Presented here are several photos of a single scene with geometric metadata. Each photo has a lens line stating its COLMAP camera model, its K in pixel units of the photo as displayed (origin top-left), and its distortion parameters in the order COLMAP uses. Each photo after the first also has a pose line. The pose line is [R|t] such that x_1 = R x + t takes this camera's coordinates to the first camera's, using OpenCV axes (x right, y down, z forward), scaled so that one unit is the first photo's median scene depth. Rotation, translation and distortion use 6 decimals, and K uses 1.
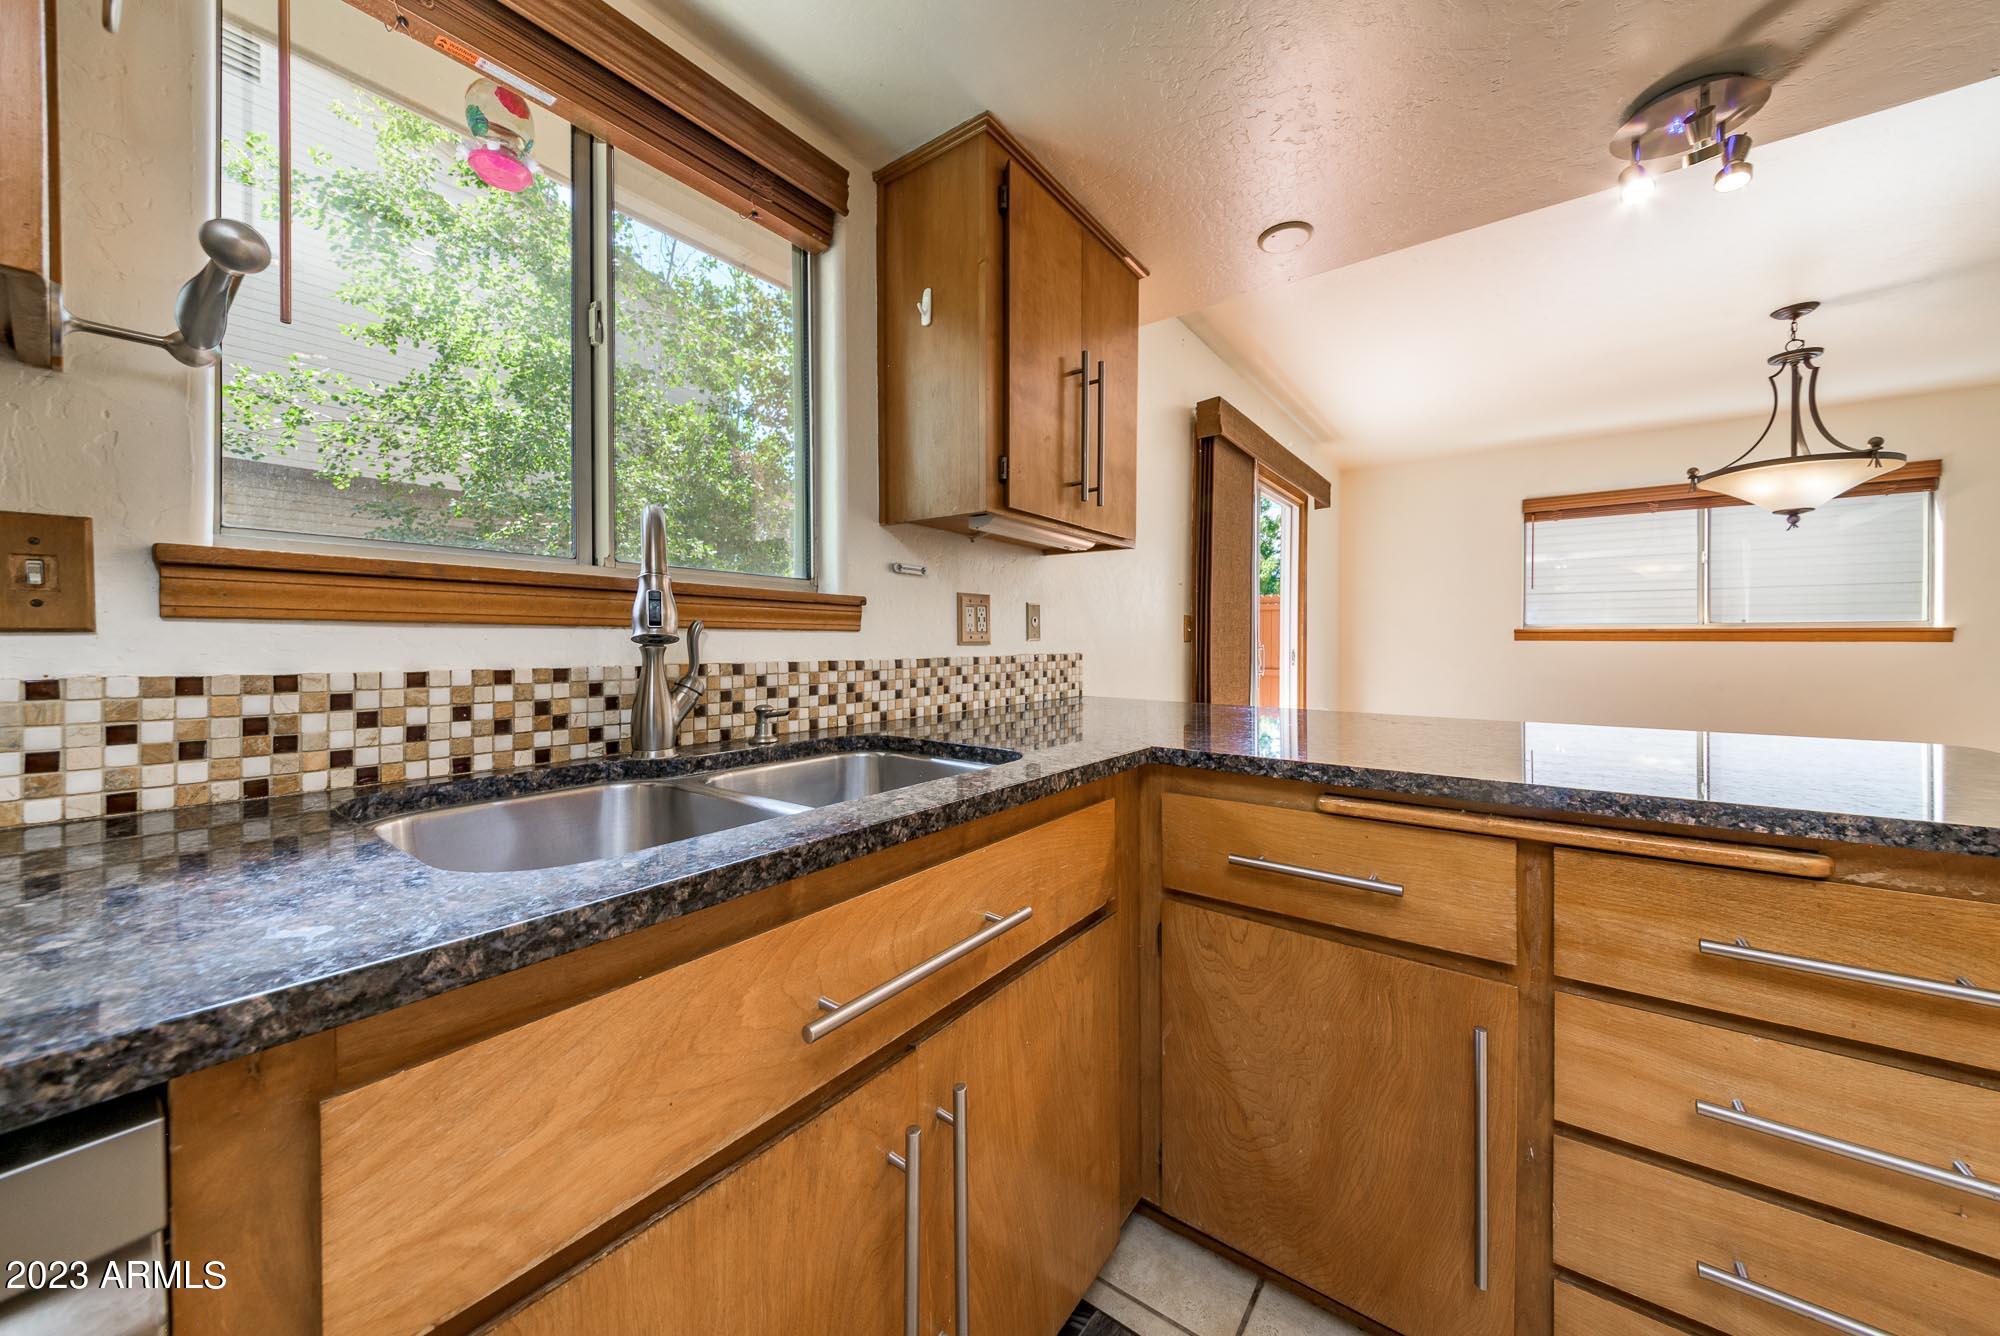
lens RADIAL K [[710.4, 0, 1010.3], [0, 710.4, 649.8], [0, 0, 1]] dist [0.022763, -0.000064]
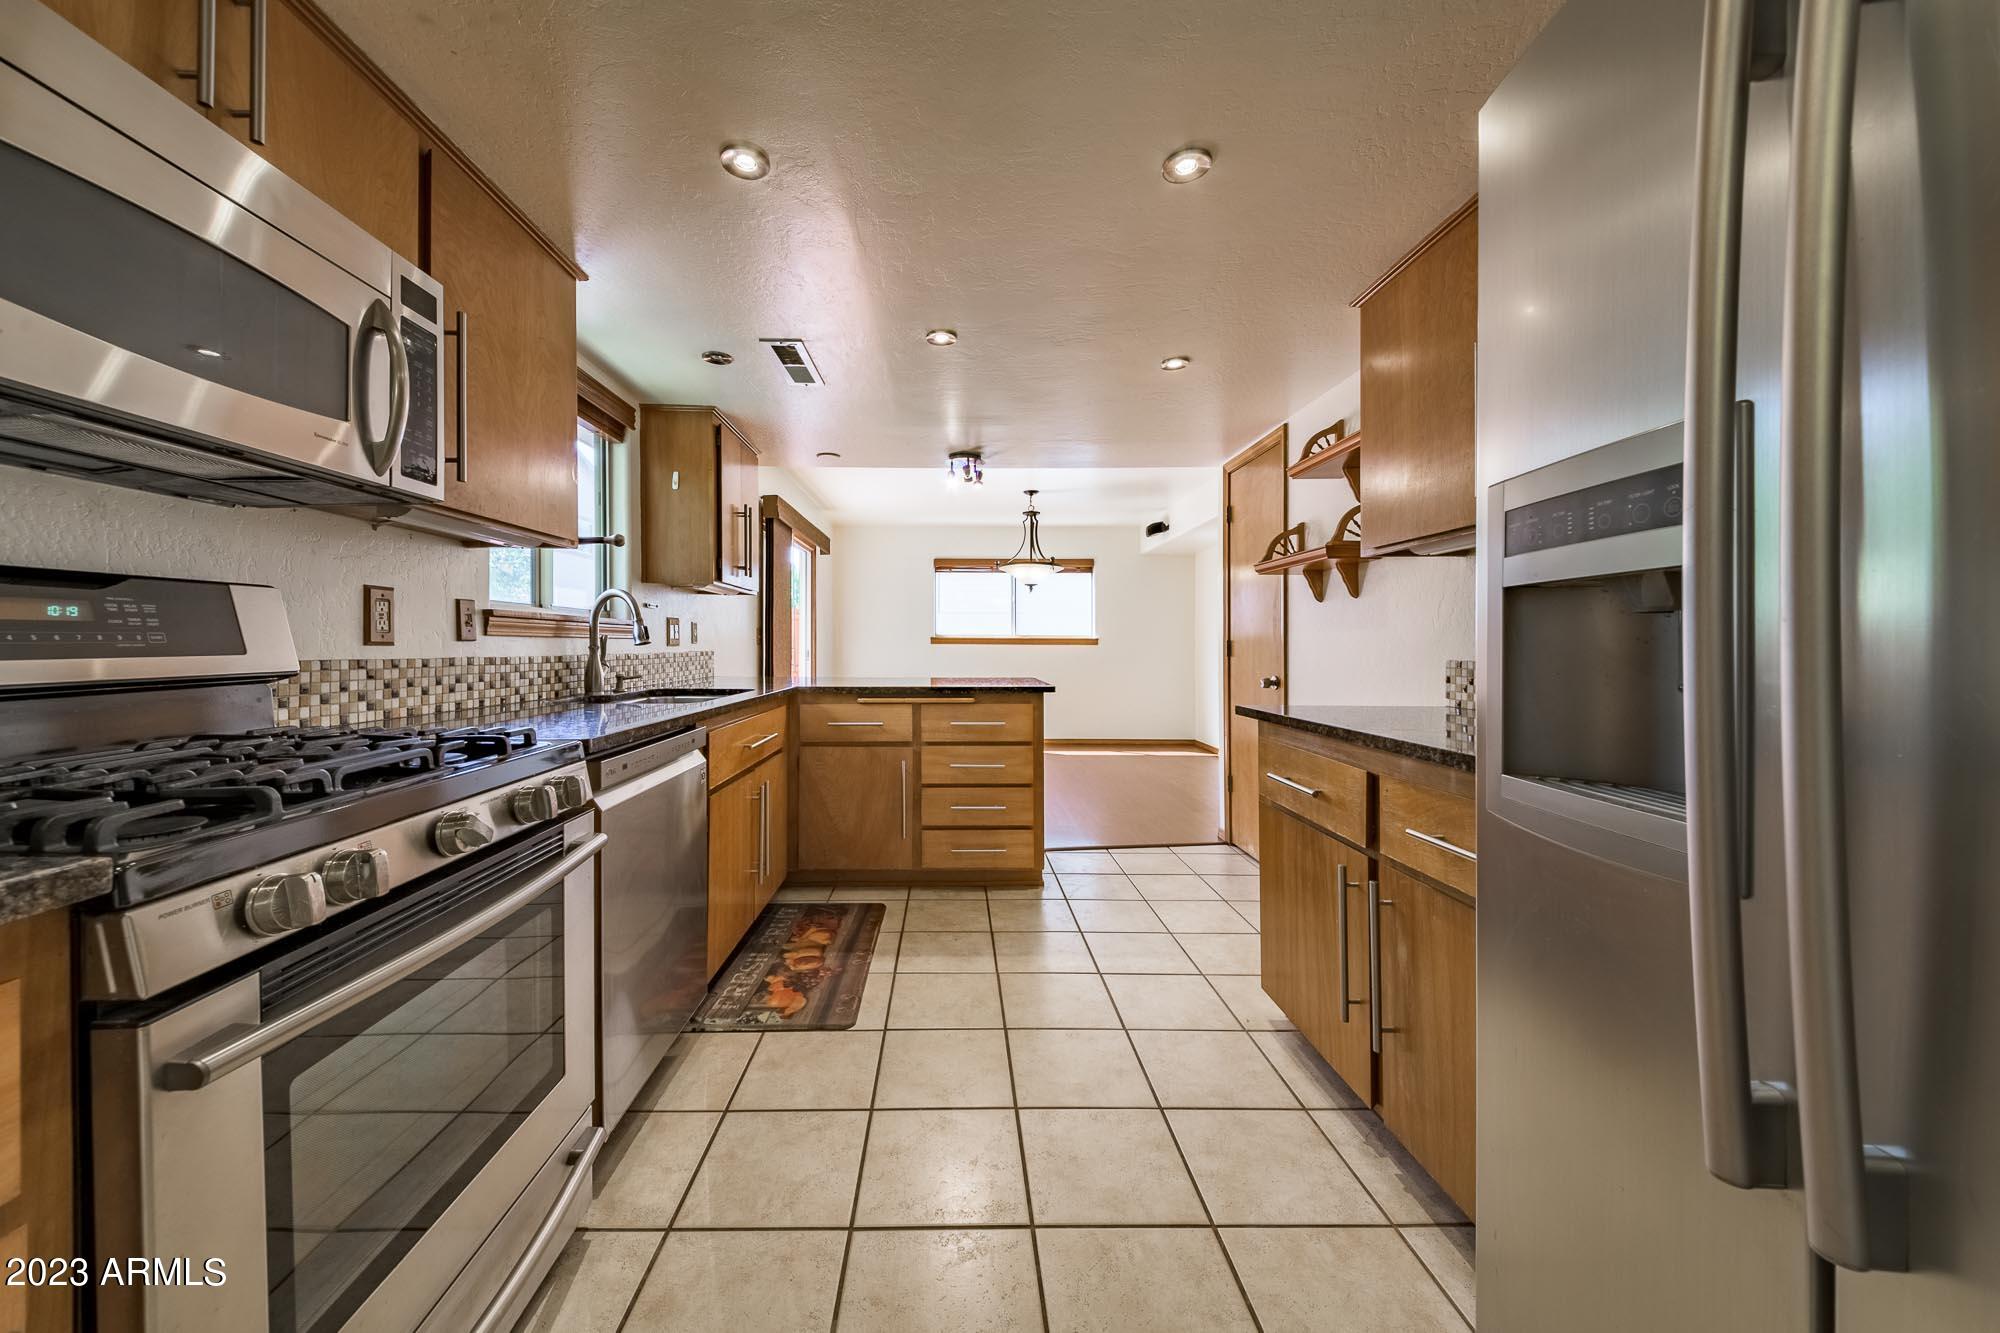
lens RADIAL K [[696.7, 0, 1007.7], [0, 696.7, 642.0], [0, 0, 1]] dist [0.000688, 0.000060]
pose [[0.760836, 0.006378, 0.648913, -0.638997], [0.000863, 0.999941, -0.010840, 0.003172], [-0.648944, 0.008807, 0.760786, -1.050790]]
